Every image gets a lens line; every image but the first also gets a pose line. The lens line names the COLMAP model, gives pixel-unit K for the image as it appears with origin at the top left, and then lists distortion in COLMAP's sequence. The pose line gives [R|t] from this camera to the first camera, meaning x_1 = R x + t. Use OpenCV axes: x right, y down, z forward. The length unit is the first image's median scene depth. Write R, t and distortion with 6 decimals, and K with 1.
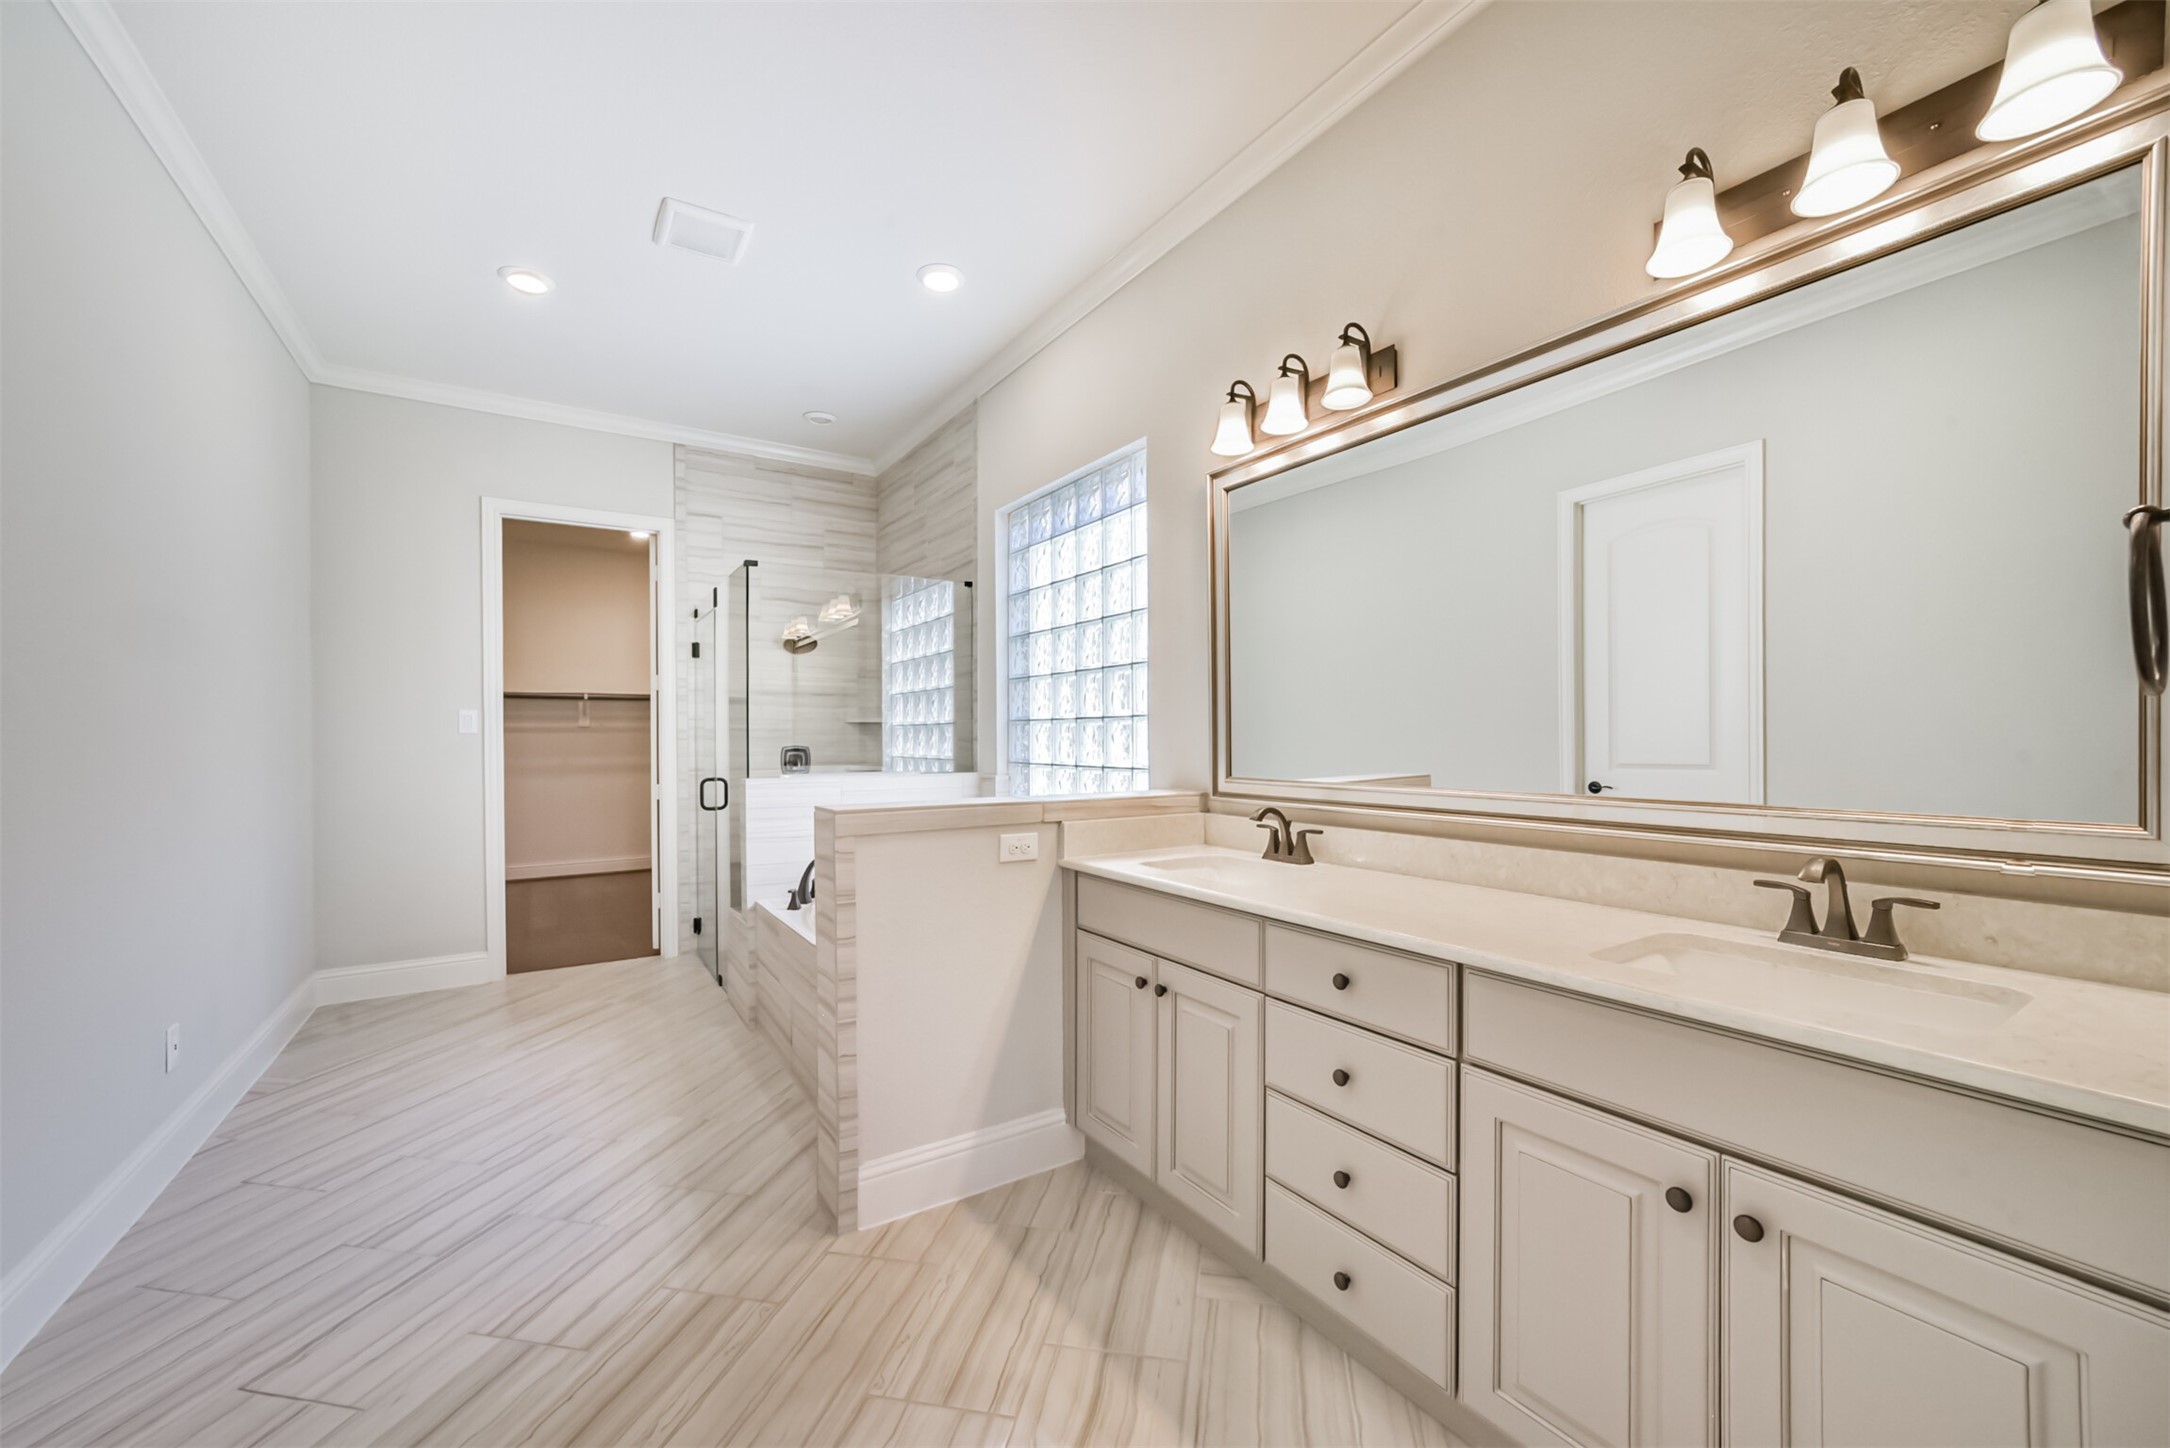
lens RADIAL K [[842.4, 0, 1086.0], [0, 842.4, 732.1], [0, 0, 1]] dist [-0.015473, 0.001966]
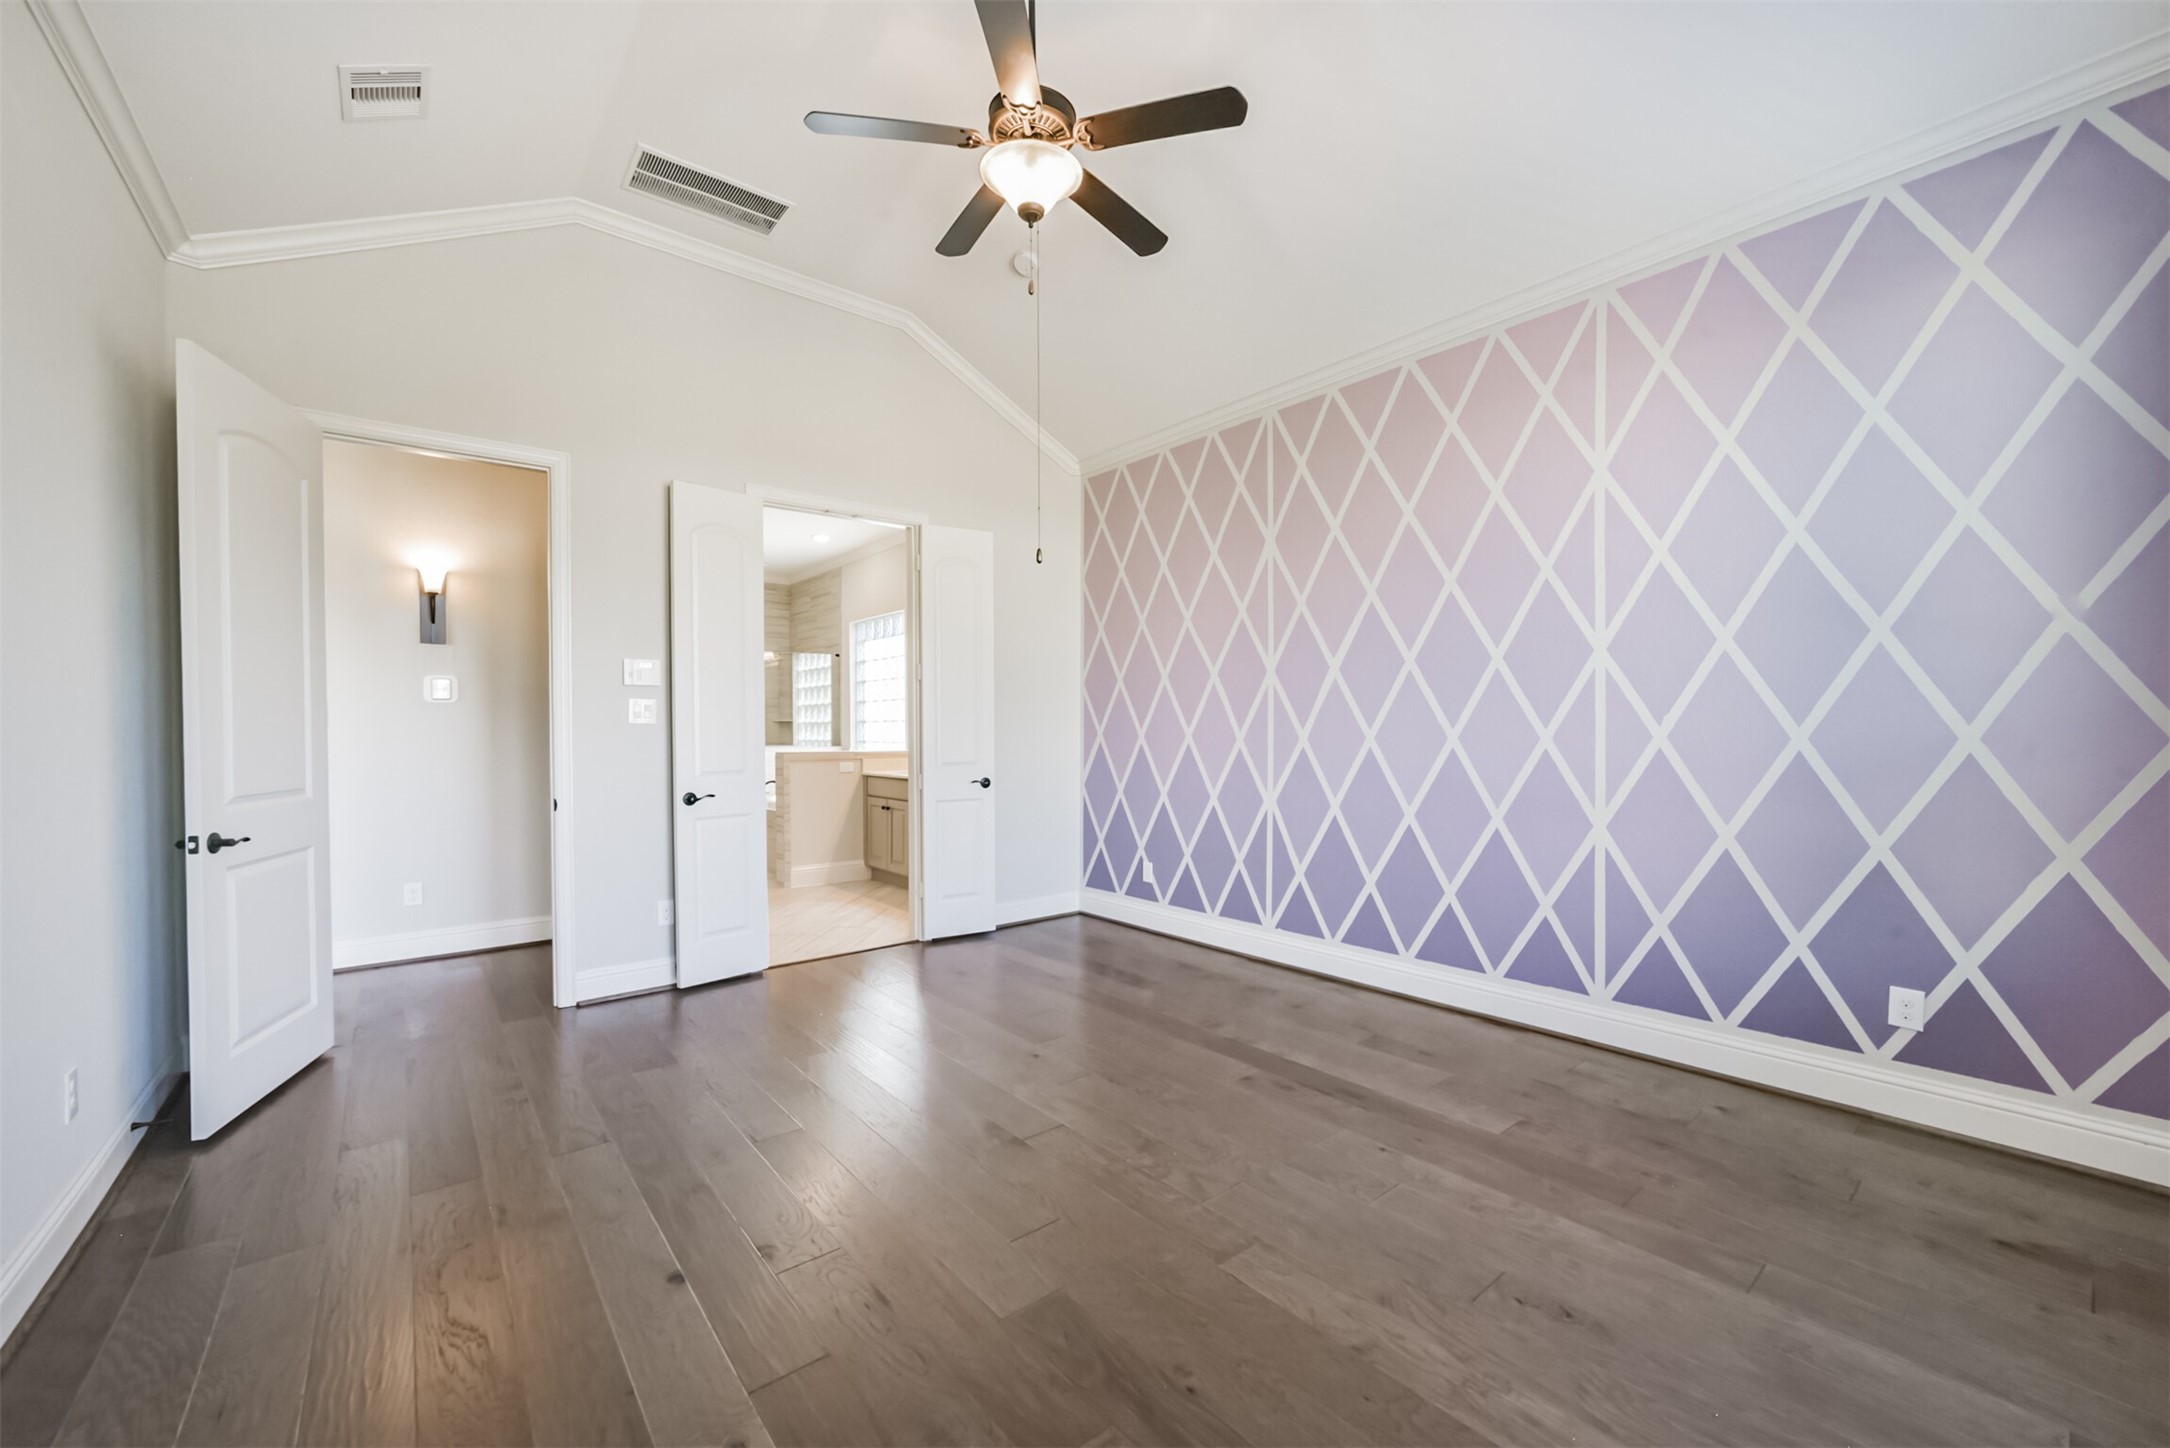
lens RADIAL K [[842.4, 0, 1087.1], [0, 842.4, 735.7], [0, 0, 1]] dist [-0.015473, 0.001966]
pose [[0.994030, -0.002531, 0.109076, 0.227070], [0.001250, 0.999929, 0.011808, -0.001665], [-0.109099, -0.011602, 0.993963, -1.041143]]
